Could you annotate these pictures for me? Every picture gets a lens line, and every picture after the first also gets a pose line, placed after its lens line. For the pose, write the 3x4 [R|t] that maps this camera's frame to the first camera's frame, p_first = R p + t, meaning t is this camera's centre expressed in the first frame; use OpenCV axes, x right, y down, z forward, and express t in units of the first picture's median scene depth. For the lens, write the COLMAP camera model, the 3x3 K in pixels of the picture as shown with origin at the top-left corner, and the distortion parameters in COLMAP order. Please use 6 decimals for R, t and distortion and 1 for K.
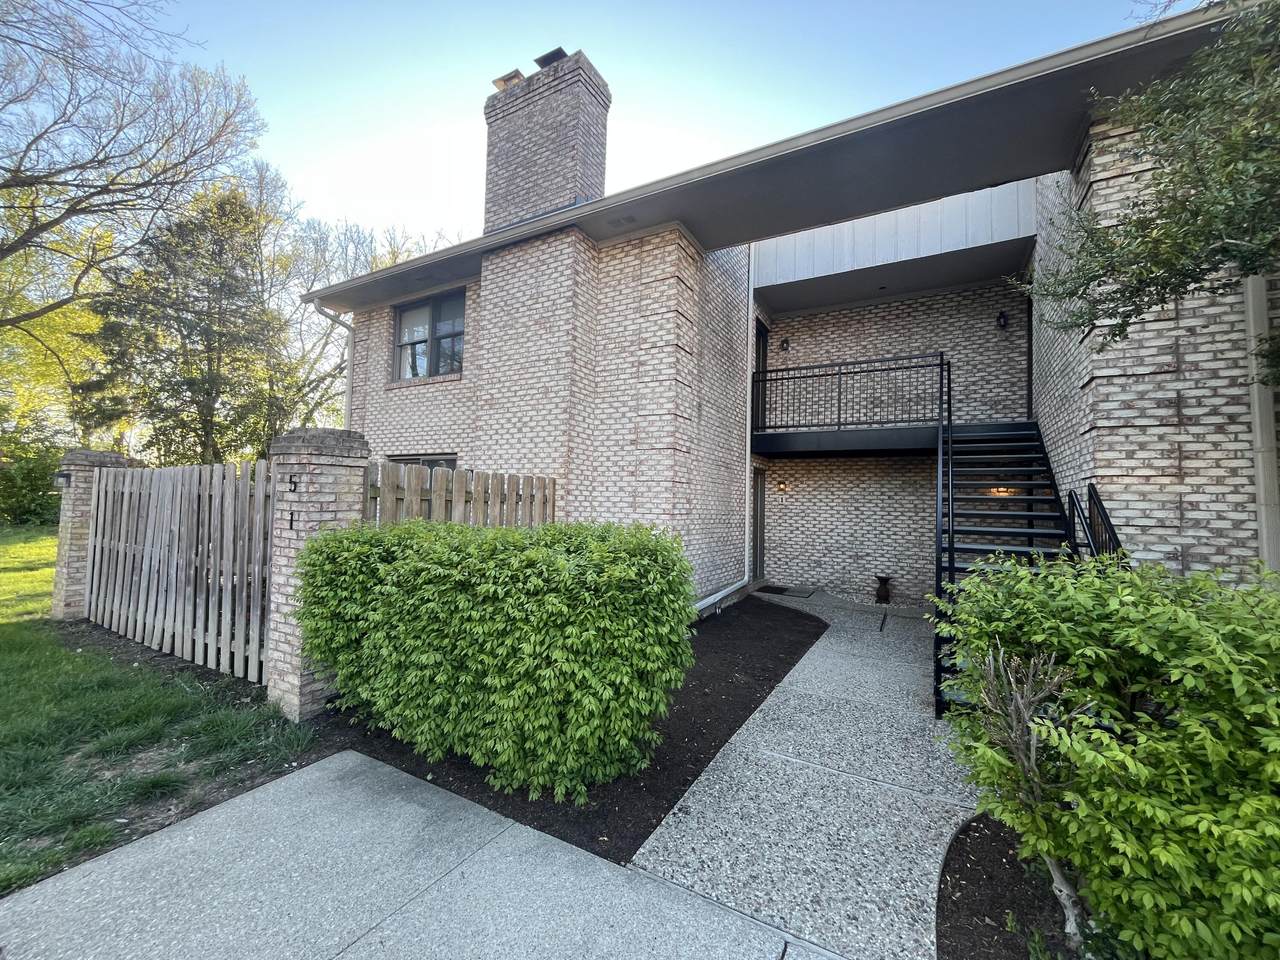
lens RADIAL K [[521.4, 0, 640.0], [0, 521.4, 480.0], [0, 0, 1]] dist [-0.002791, -0.000234]
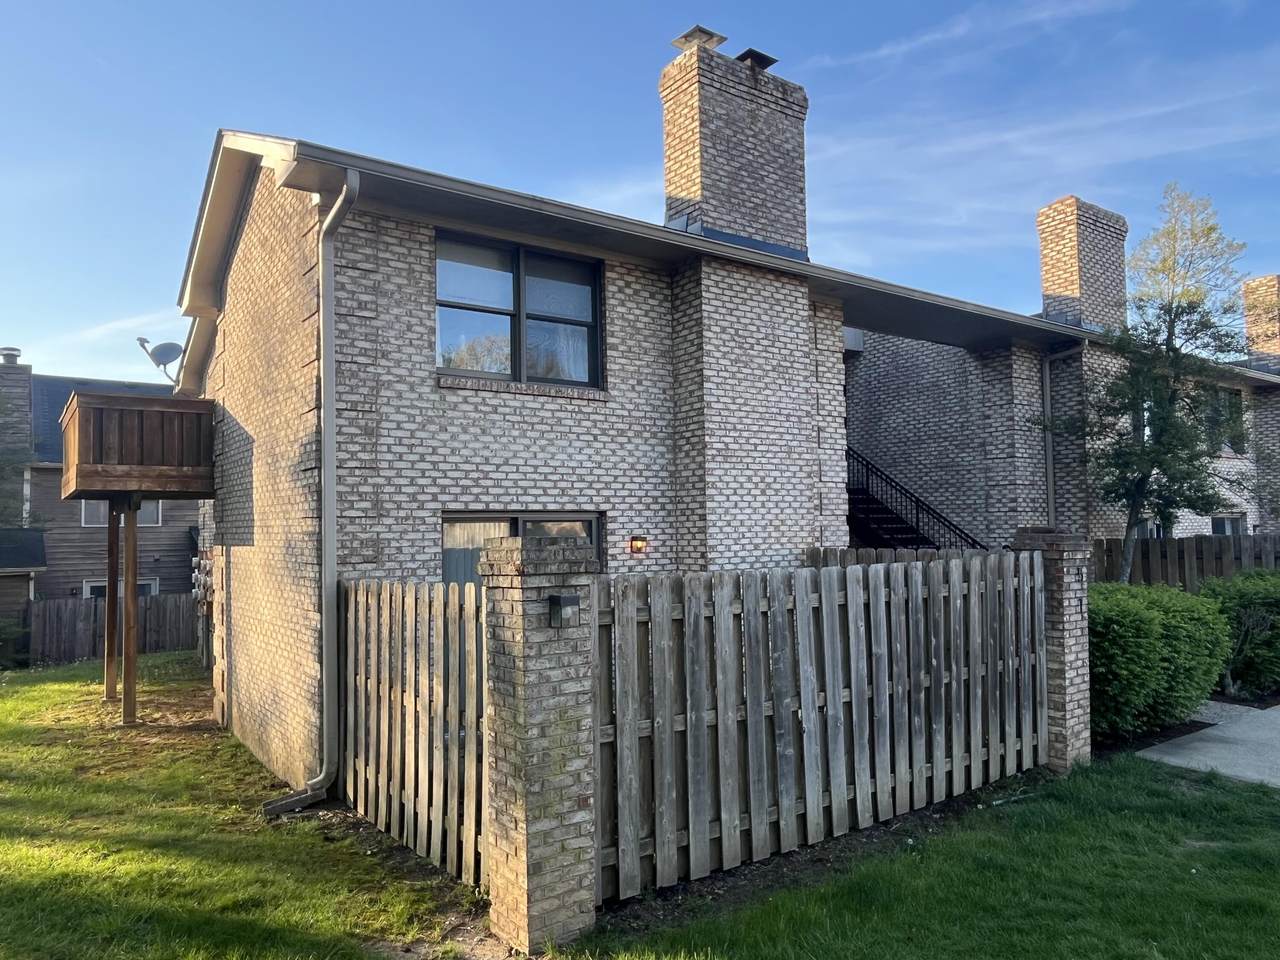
lens RADIAL K [[870.4, 0, 640.0], [0, 870.4, 480.0], [0, 0, 1]] dist [-0.002253, -0.001109]
pose [[0.413090, 0.020858, 0.910451, -1.586834], [-0.017123, 0.999739, -0.015134, -0.089671], [-0.910529, -0.009338, 0.413339, 0.592360]]
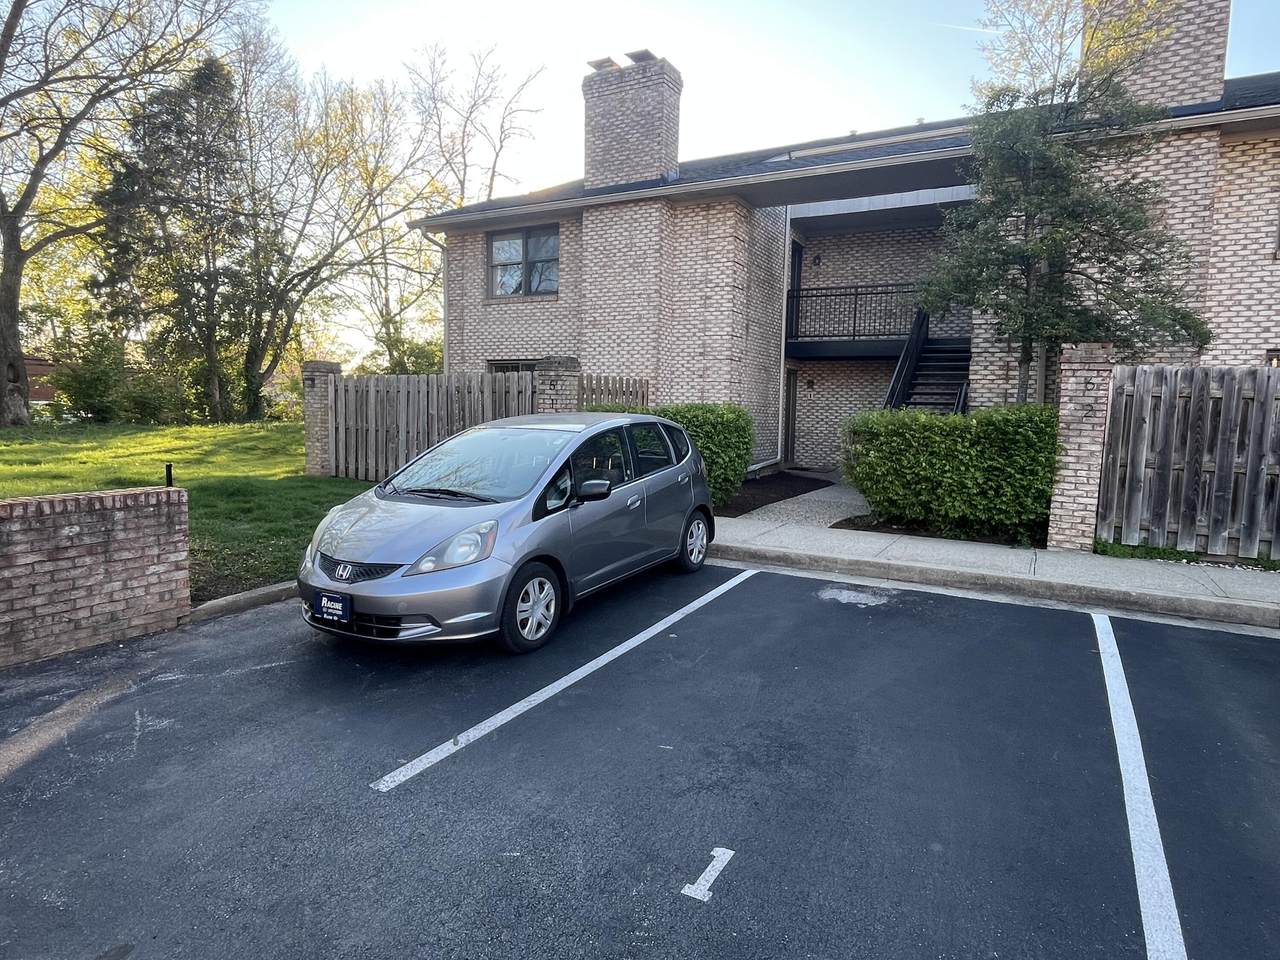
lens RADIAL K [[757.0, 0, 640.0], [0, 757.0, 480.0], [0, 0, 1]] dist [0.001590, -0.000177]
pose [[0.999908, -0.004681, 0.012730, -0.199559], [0.002855, 0.990166, 0.139865, -0.020482], [-0.013259, -0.139816, 0.990089, -1.047390]]
